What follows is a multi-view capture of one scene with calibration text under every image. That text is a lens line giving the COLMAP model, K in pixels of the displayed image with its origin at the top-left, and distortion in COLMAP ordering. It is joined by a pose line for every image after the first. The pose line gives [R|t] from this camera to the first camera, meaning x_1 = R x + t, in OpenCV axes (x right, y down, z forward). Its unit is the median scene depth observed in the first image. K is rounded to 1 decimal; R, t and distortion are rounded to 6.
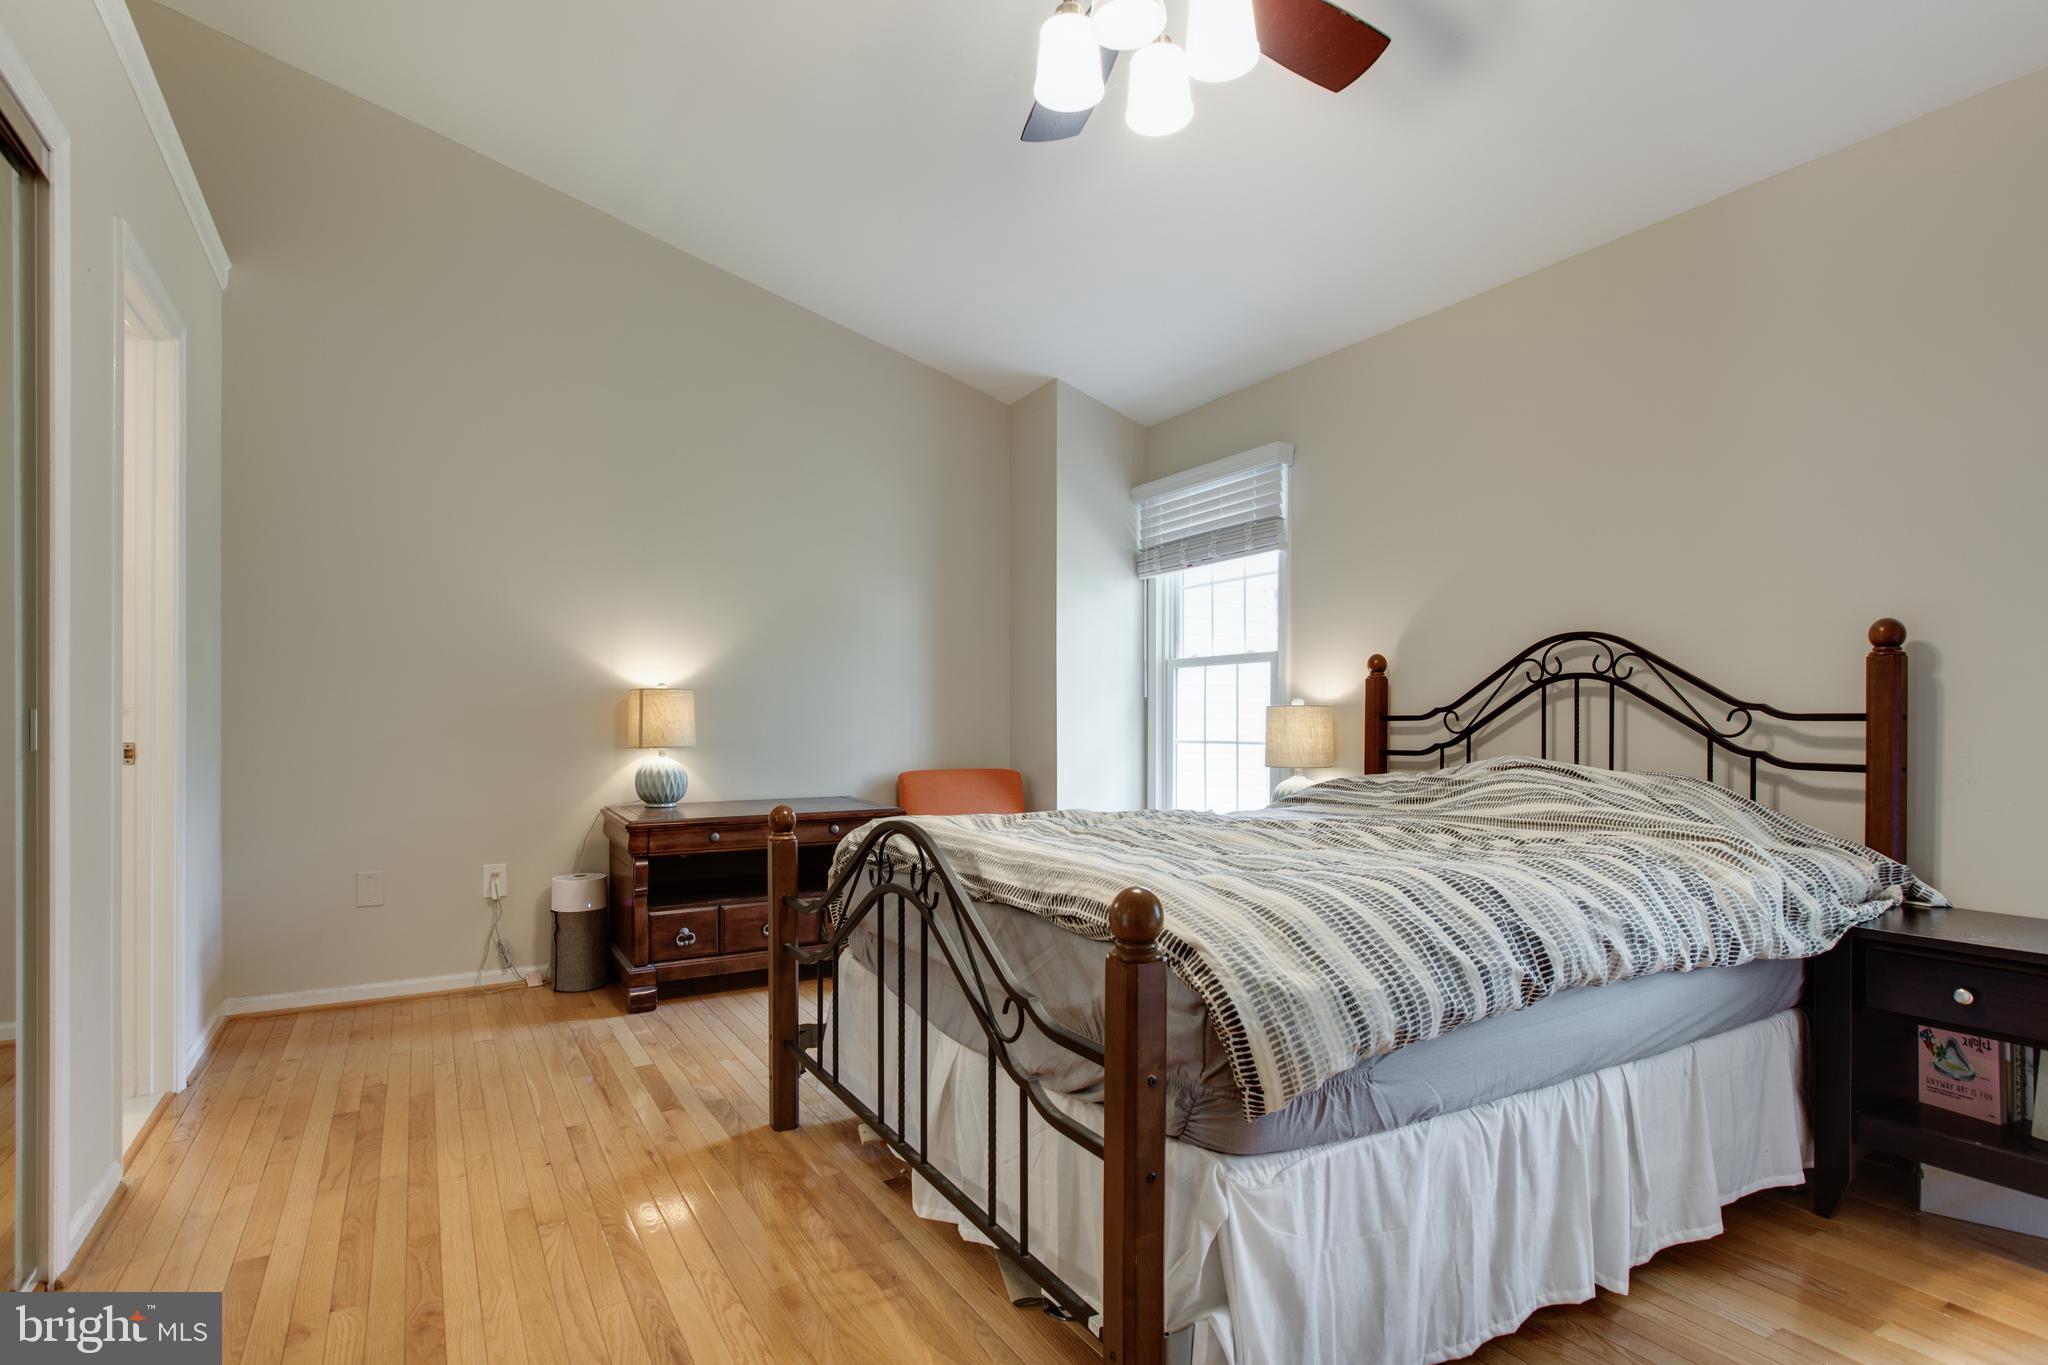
lens RADIAL K [[983.9, 0, 1021.5], [0, 983.9, 729.9], [0, 0, 1]] dist [-0.005055, -0.000775]
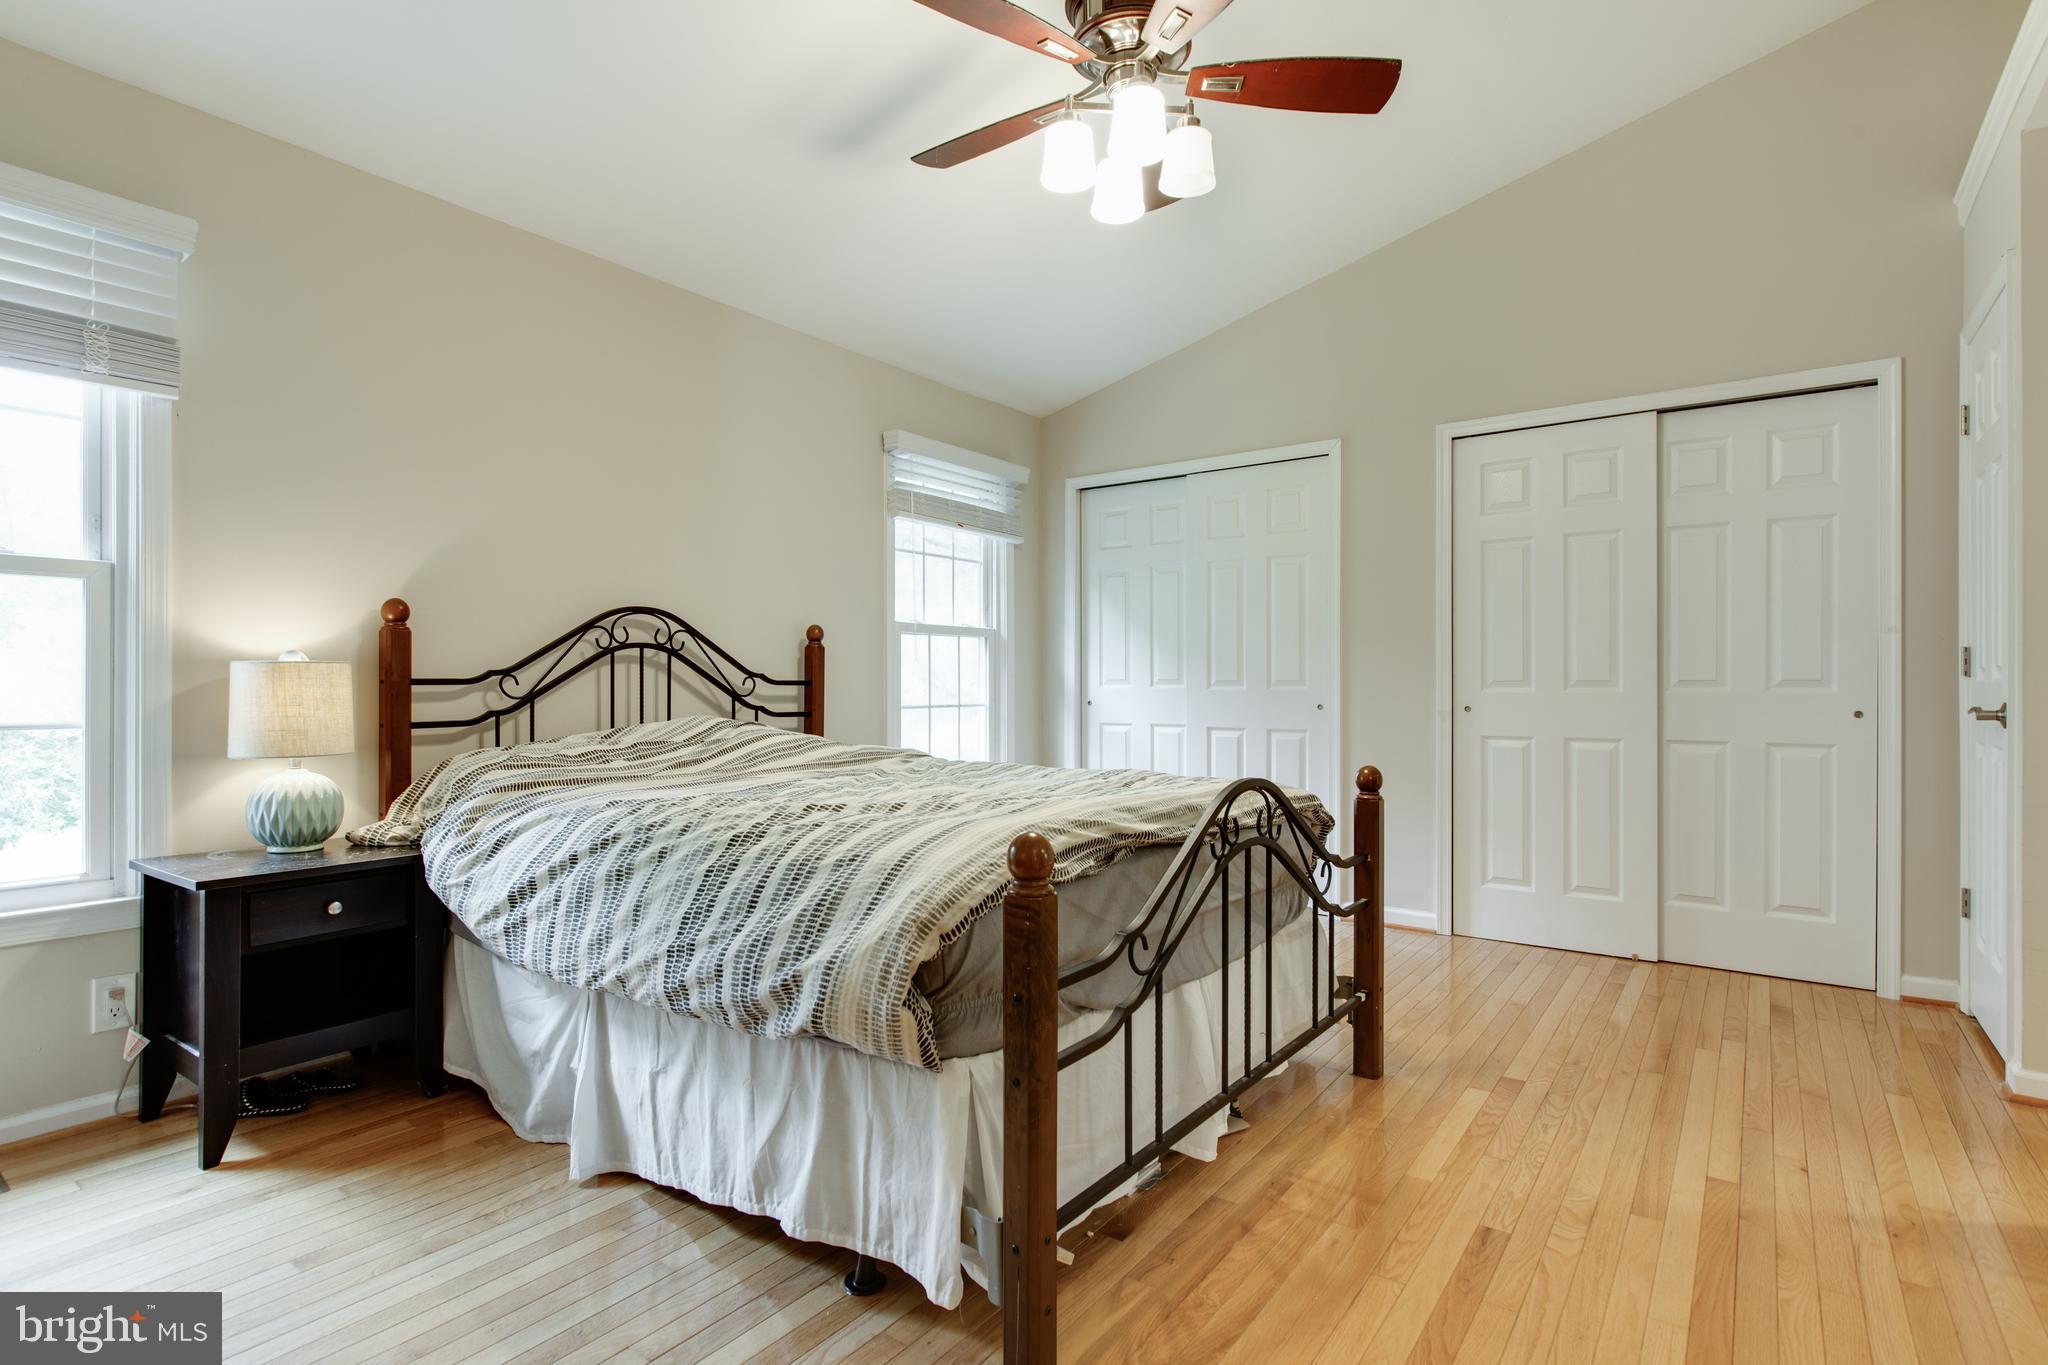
lens RADIAL K [[961.9, 0, 1024.0], [0, 961.9, 682.5], [0, 0, 1]] dist [0.000065, -0.000102]
pose [[-0.361694, -0.000047, 0.932297, -0.645657], [0.007365, 0.999969, 0.002908, -0.012543], [-0.932268, 0.007918, -0.361682, 1.017085]]
